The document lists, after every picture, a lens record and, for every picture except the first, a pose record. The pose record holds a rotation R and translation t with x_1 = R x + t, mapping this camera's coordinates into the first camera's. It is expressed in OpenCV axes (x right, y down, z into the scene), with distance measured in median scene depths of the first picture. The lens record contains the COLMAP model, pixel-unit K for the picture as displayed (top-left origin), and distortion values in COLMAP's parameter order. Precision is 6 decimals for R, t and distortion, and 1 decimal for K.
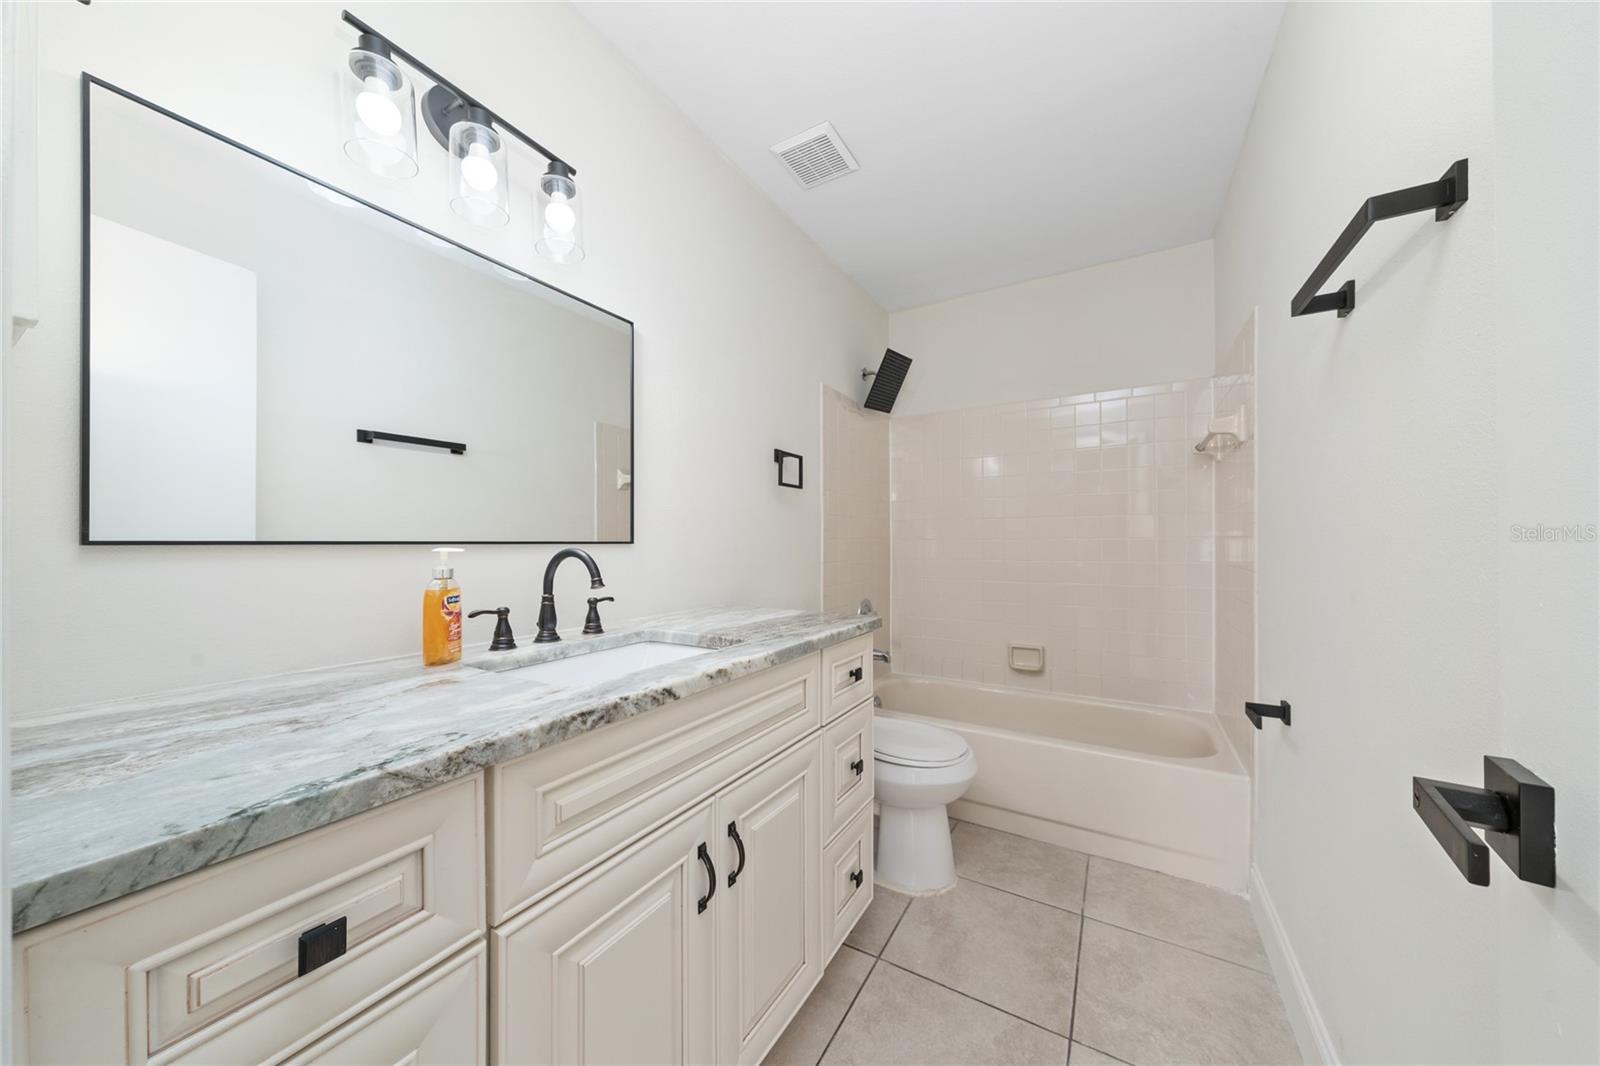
lens RADIAL K [[554.8, 0, 806.7], [0, 554.8, 535.3], [0, 0, 1]] dist [-0.002257, -0.000023]
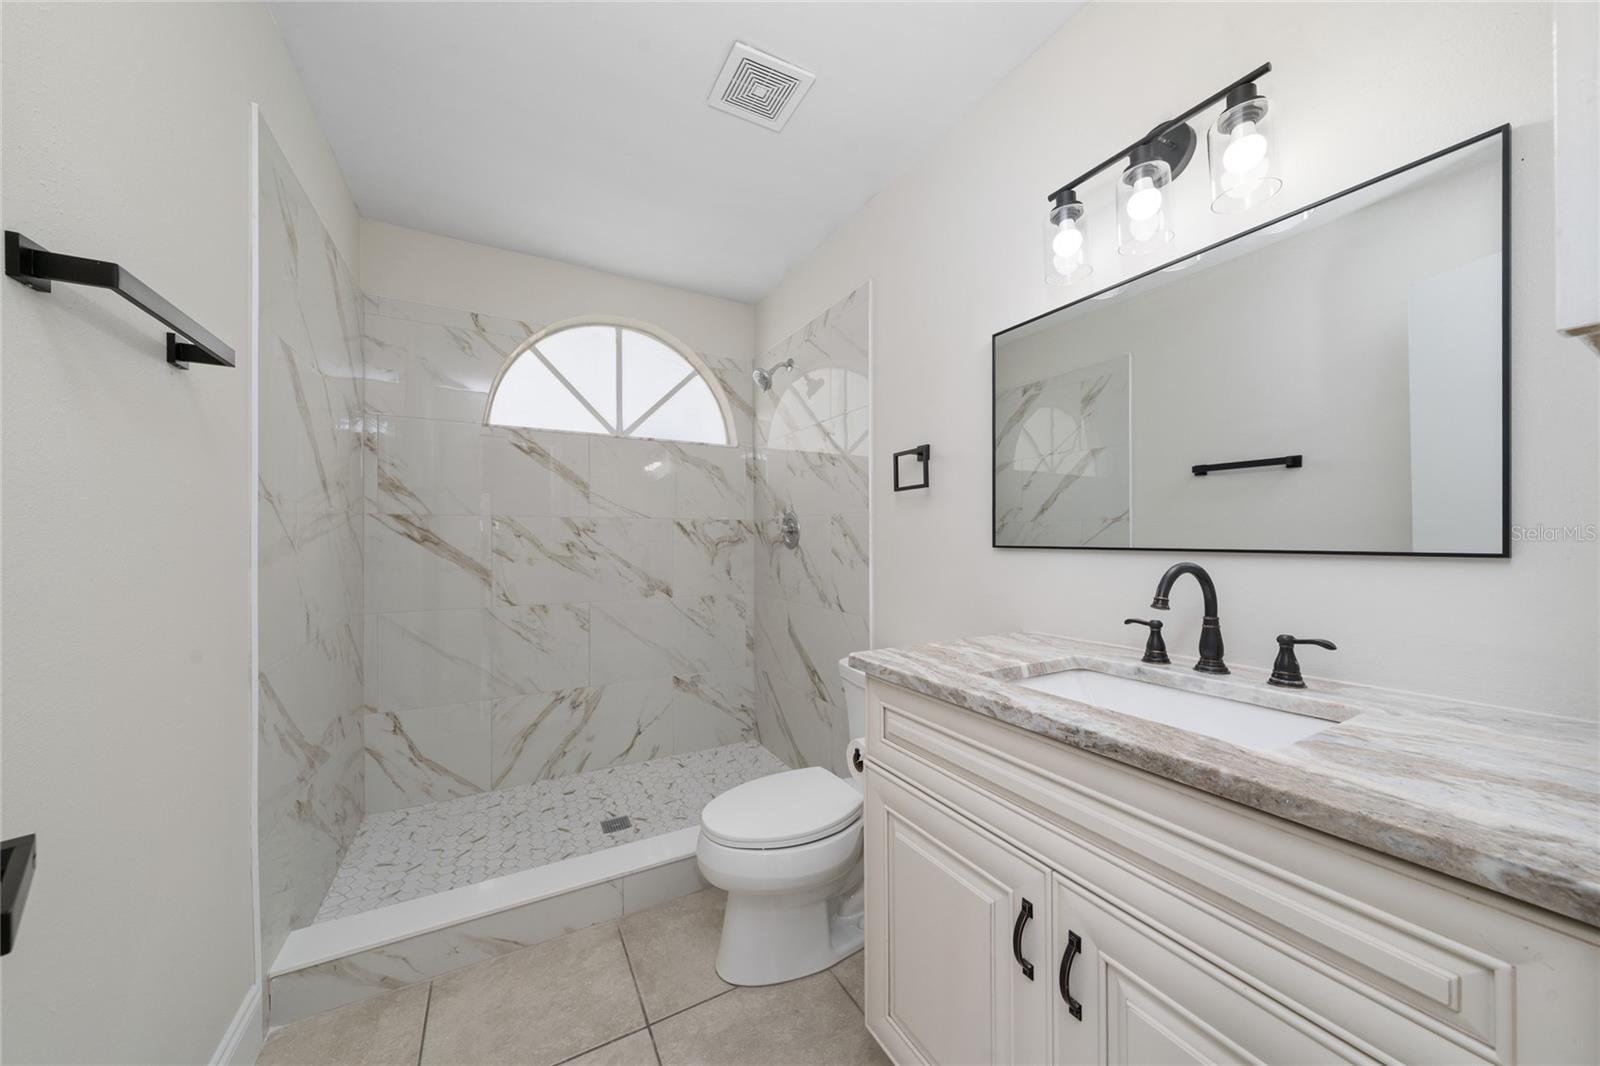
lens RADIAL K [[554.8, 0, 806.7], [0, 554.8, 538.7], [0, 0, 1]] dist [-0.002257, -0.000023]
pose [[-0.495943, -0.011728, -0.868276, 0.604043], [0.001041, 0.999900, -0.014101, -0.002718], [0.868354, -0.007897, -0.495881, 0.921280]]
